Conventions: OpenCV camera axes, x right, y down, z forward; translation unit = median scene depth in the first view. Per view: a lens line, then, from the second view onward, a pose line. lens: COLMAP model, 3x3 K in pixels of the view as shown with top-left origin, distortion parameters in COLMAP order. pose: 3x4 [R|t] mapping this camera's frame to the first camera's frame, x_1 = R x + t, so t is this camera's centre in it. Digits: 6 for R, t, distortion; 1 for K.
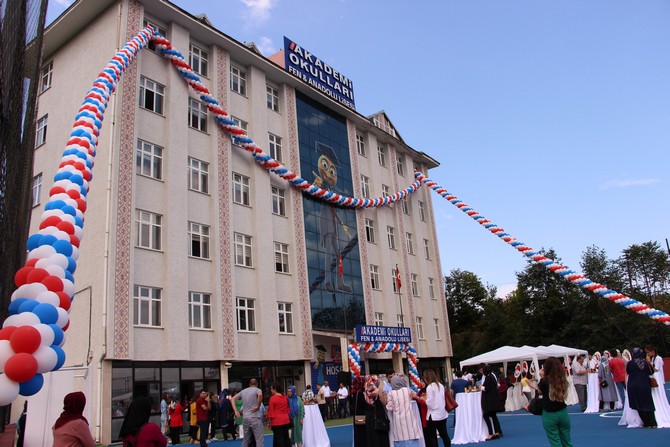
lens RADIAL K [[547.7, 0, 332.8], [0, 547.7, 222.8], [0, 0, 1]] dist [-0.098352, 0.010229]
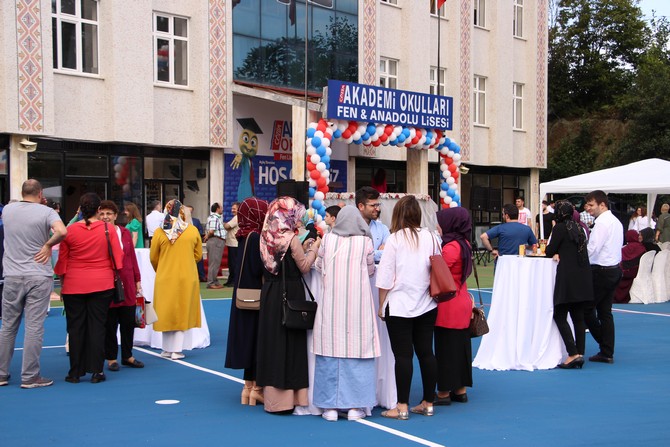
lens RADIAL K [[1113.0, 0, 336.6], [0, 1113.0, 224.2], [0, 0, 1]] dist [0.126892, 0.000000]
pose [[0.996514, 0.083418, 0.001206, 0.055431], [-0.079833, 0.949286, 0.304109, 0.021794], [0.024223, -0.303145, 0.952637, 0.099324]]
